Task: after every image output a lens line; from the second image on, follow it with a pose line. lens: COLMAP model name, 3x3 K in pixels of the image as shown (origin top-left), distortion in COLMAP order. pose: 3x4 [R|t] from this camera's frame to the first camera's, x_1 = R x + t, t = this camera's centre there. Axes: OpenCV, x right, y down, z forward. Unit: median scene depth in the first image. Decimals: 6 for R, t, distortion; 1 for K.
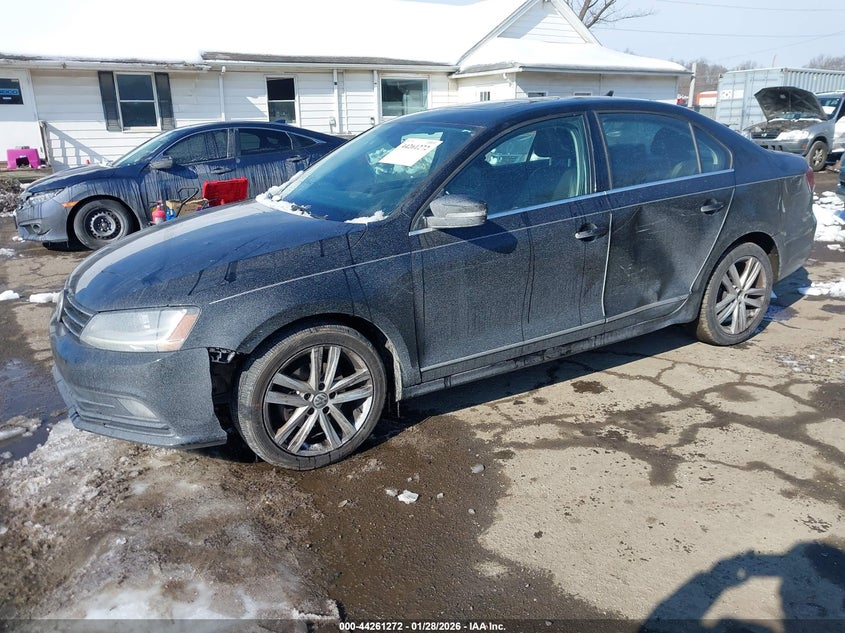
lens RADIAL K [[659.7, 0, 422.5], [0, 659.7, 316.5], [0, 0, 1]] dist [0.014204, 0.006673]
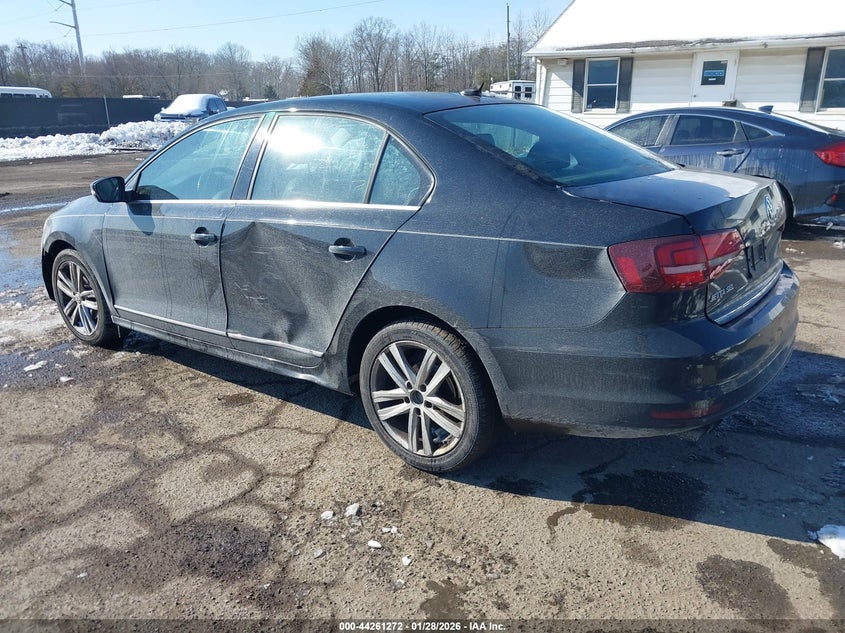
lens RADIAL K [[667.6, 0, 422.5], [0, 667.6, 316.5], [0, 0, 1]] dist [-0.002149, 0.006558]
pose [[0.398643, 0.300198, -0.866582, 0.477099], [-0.272859, 0.940943, 0.200437, -0.112437], [0.875575, 0.156552, 0.457012, 0.318623]]
